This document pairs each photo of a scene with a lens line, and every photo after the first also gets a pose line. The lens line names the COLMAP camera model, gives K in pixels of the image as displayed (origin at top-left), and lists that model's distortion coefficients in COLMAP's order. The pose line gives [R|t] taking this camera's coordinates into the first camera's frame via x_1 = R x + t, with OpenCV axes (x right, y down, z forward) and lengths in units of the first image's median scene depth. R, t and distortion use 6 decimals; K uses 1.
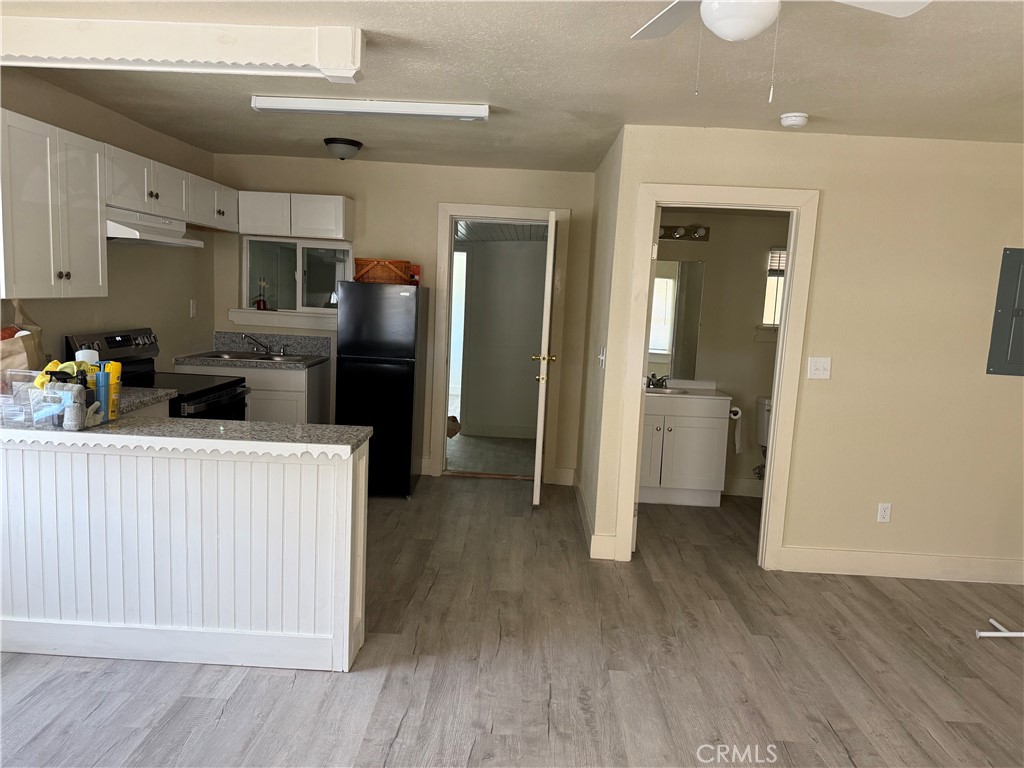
lens RADIAL K [[706.3, 0, 512.0], [0, 706.3, 384.0], [0, 0, 1]] dist [-0.000632, -0.001379]
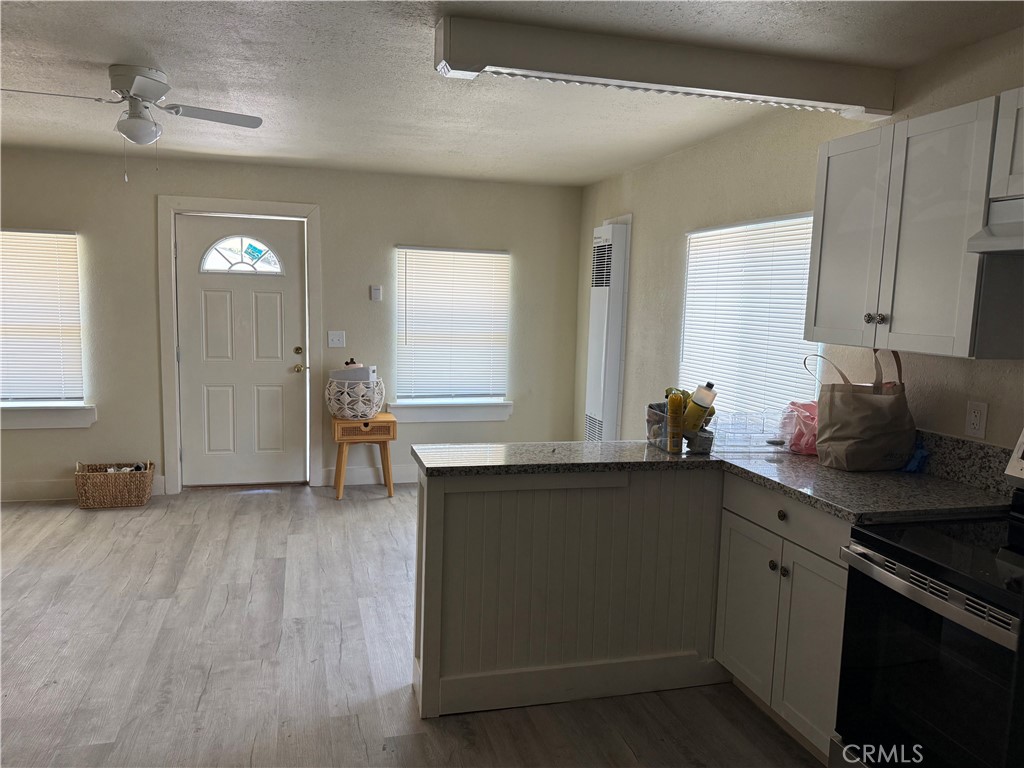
lens RADIAL K [[706.3, 0, 512.0], [0, 706.3, 384.0], [0, 0, 1]] dist [-0.000632, -0.001379]
pose [[-0.948840, -0.039233, -0.313309, -0.033512], [-0.116628, 0.965630, 0.232284, -0.269451], [0.293428, 0.256941, -0.920805, 1.928640]]
